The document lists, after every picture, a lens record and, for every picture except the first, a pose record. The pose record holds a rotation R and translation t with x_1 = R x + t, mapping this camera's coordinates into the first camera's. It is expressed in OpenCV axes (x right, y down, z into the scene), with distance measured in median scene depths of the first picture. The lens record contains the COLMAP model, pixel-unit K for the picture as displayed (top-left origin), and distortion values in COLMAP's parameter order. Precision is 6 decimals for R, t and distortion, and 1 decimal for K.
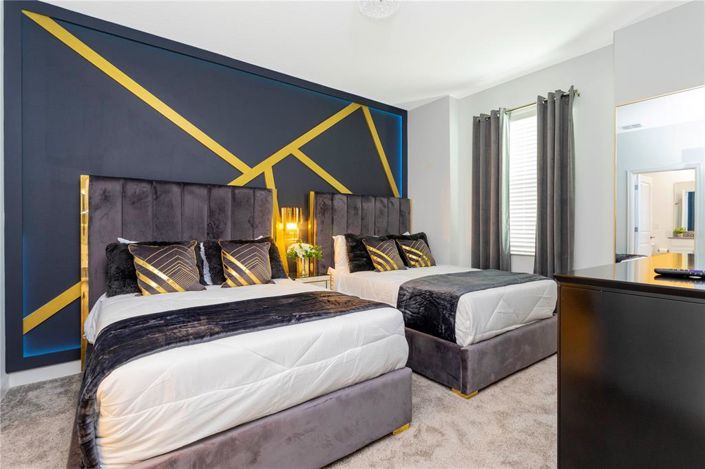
lens RADIAL K [[335.3, 0, 352.5], [0, 335.3, 234.5], [0, 0, 1]] dist [-0.000445, -0.000092]
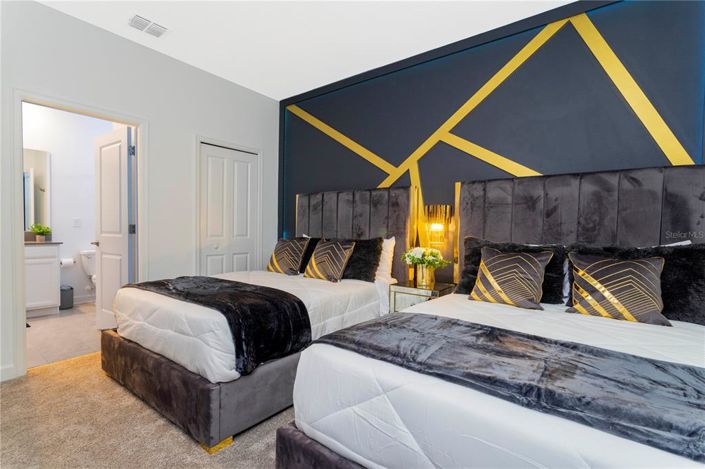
lens RADIAL K [[335.3, 0, 352.5], [0, 335.3, 234.5], [0, 0, 1]] dist [-0.000445, -0.000092]
pose [[0.265105, 0.015022, -0.964103, 0.548437], [-0.046789, 0.998901, 0.002698, -0.001161], [0.963084, 0.044394, 0.265516, 0.572589]]
